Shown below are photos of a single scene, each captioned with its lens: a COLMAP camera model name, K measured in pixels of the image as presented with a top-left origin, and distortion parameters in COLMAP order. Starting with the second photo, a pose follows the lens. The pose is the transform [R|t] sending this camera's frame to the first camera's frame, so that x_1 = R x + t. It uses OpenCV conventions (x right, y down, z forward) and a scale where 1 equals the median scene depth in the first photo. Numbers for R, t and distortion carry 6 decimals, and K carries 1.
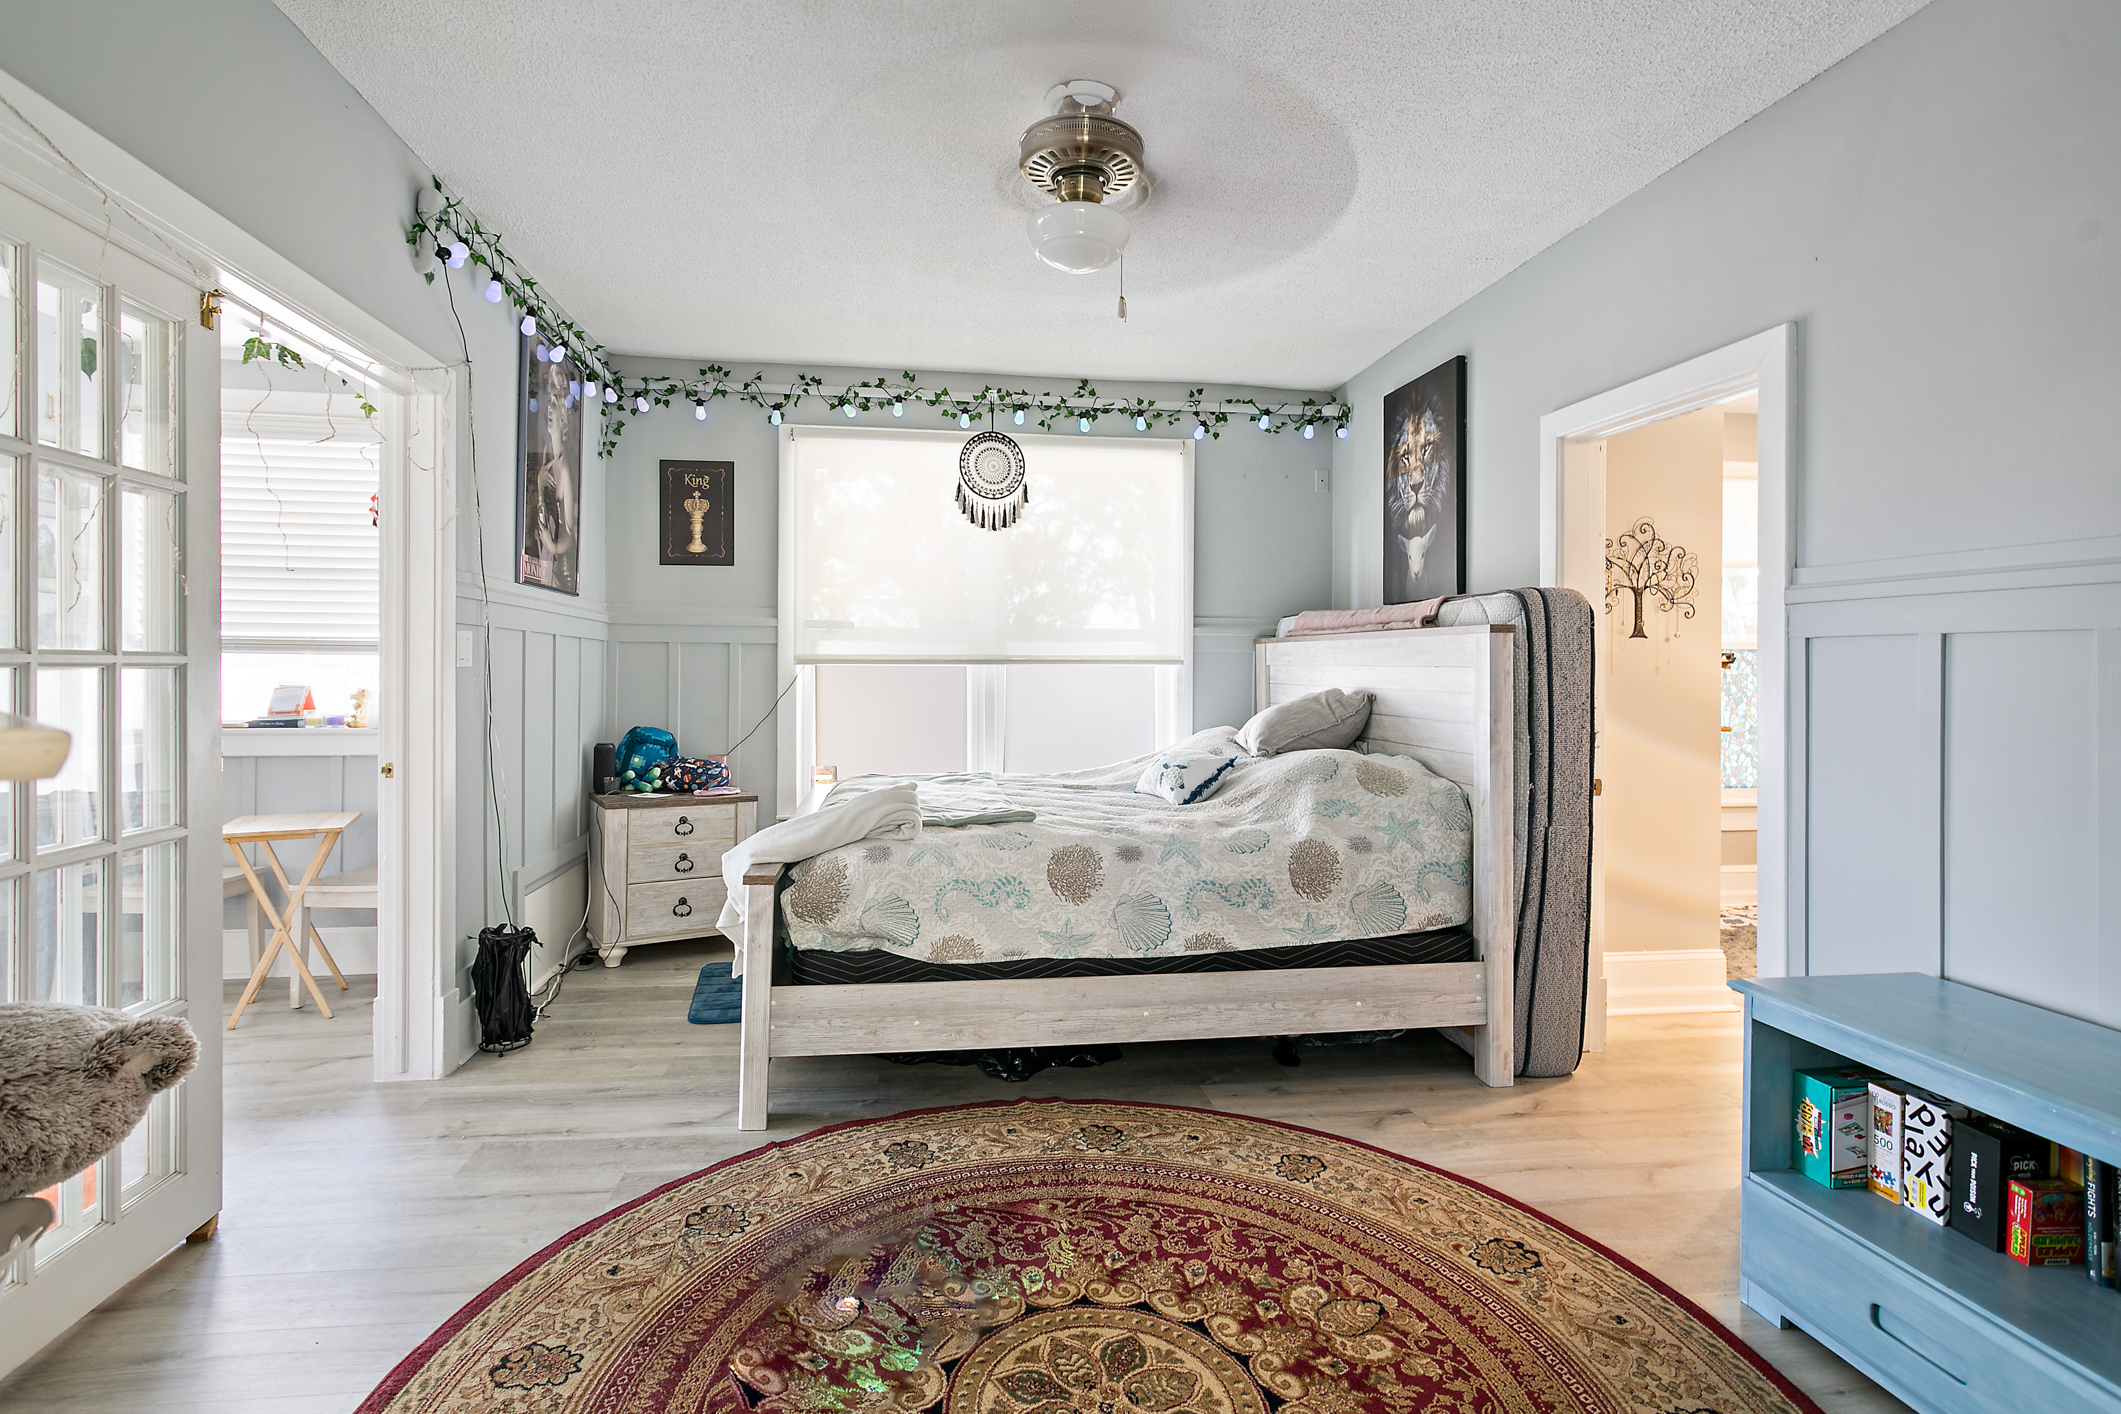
lens RADIAL K [[1023.7, 0, 1067.6], [0, 1023.7, 668.4], [0, 0, 1]] dist [0.003316, -0.000287]
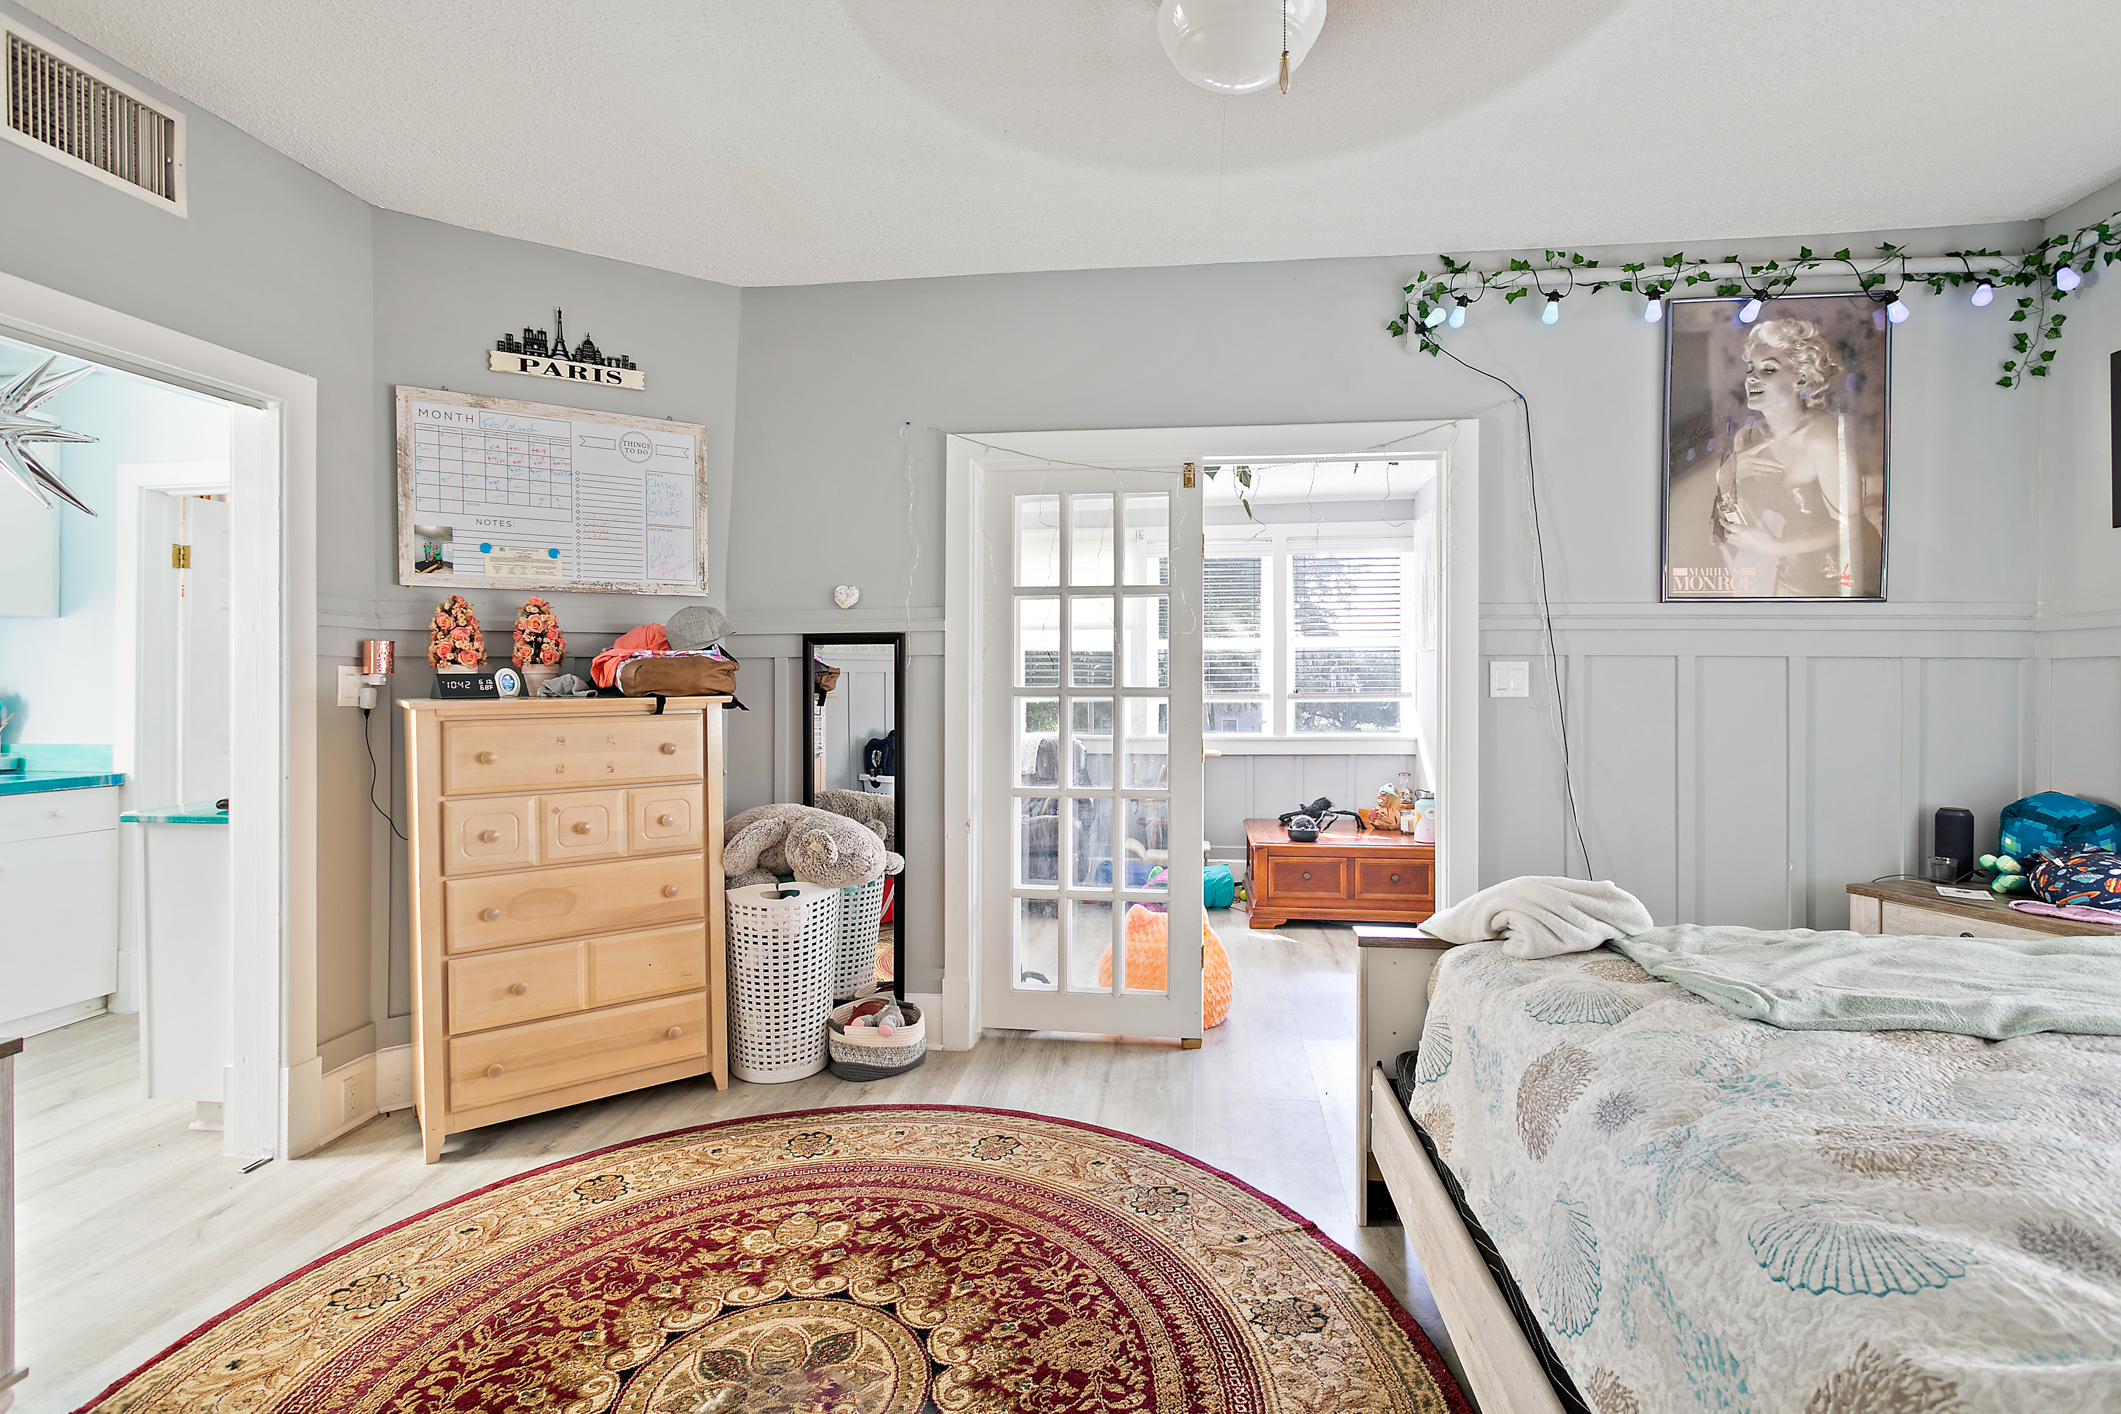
lens RADIAL K [[1023.7, 0, 1060.7], [0, 1023.7, 705.4], [0, 0, 1]] dist [0.003316, -0.000287]
pose [[-0.285743, -0.000509, -0.958306, 0.748684], [-0.002303, 0.999997, 0.000156, 0.009267], [0.958304, 0.002252, -0.285743, 1.224371]]
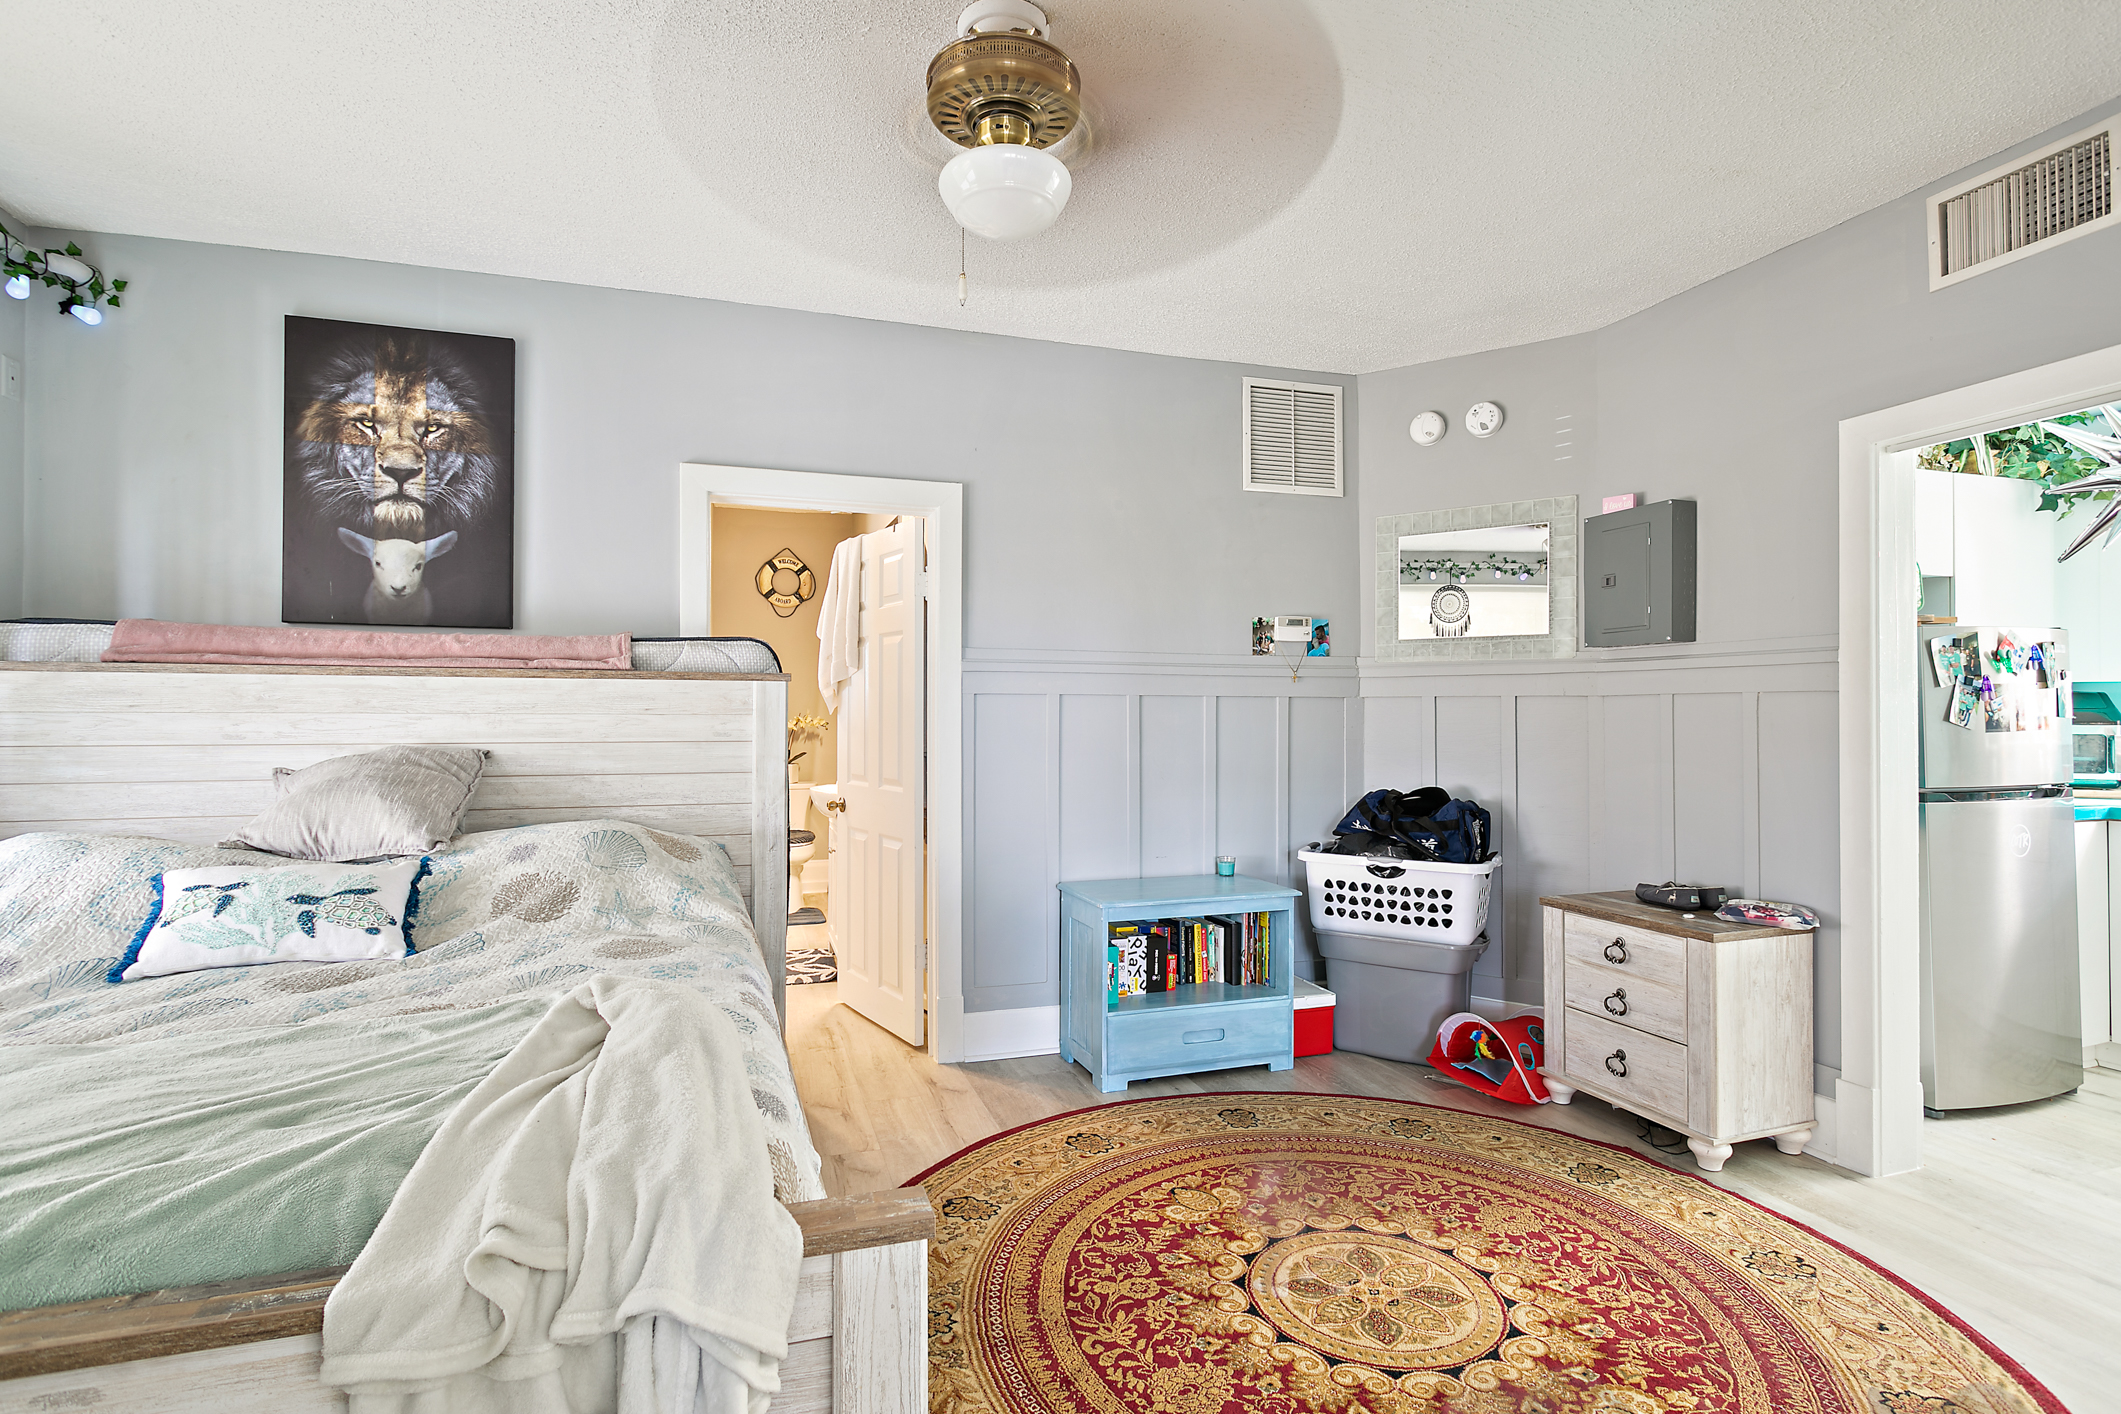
lens RADIAL K [[1023.7, 0, 1060.8], [0, 1023.7, 707.3], [0, 0, 1]] dist [0.003316, -0.000287]
pose [[-0.149271, -0.005052, 0.988783, -0.914279], [-0.001967, 0.999986, 0.004813, -0.019865], [-0.988794, -0.001226, -0.149278, 1.225575]]
